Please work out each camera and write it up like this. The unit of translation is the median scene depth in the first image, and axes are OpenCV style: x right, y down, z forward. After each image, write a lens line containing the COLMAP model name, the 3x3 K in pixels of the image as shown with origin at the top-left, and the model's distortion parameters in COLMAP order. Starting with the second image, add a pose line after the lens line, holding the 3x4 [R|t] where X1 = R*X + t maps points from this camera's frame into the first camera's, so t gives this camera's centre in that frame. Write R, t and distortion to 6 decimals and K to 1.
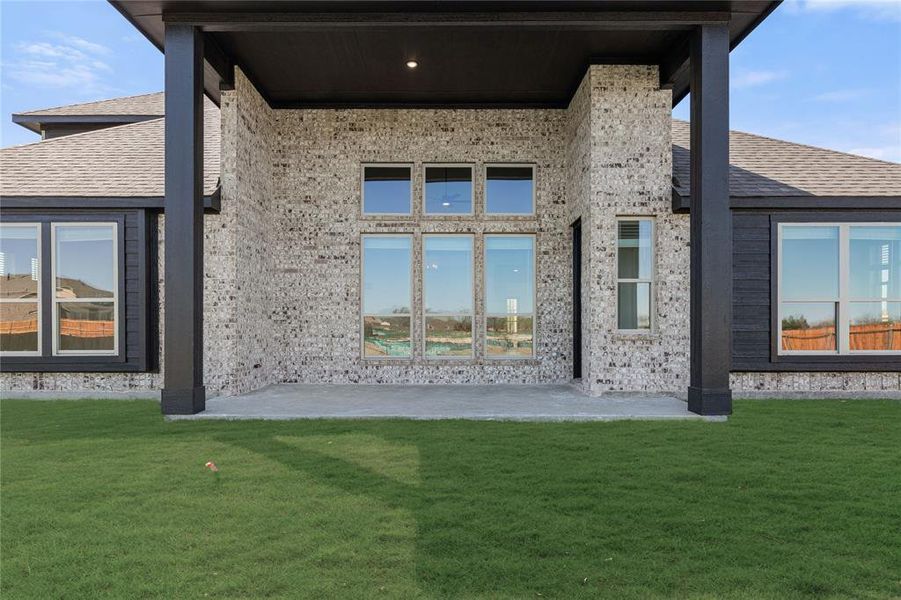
lens RADIAL K [[361.6, 0, 464.1], [0, 361.6, 301.4], [0, 0, 1]] dist [-0.000183, -0.000018]
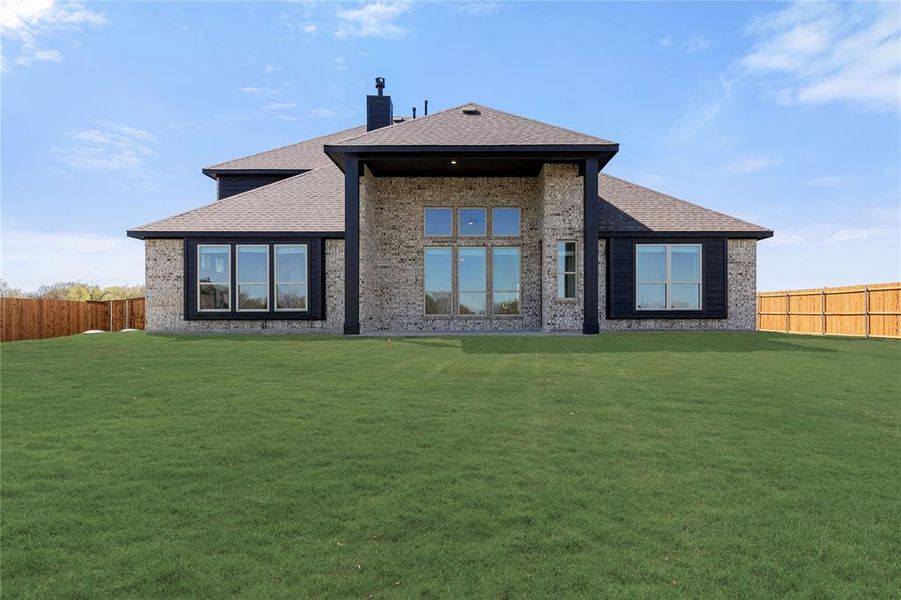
lens RADIAL K [[361.6, 0, 464.1], [0, 361.6, 301.4], [0, 0, 1]] dist [-0.000183, -0.000018]
pose [[0.997522, 0.001871, -0.070336, 0.044284], [0.001020, 0.999157, 0.041042, 0.013127], [0.070354, -0.041012, 0.996679, -0.835211]]
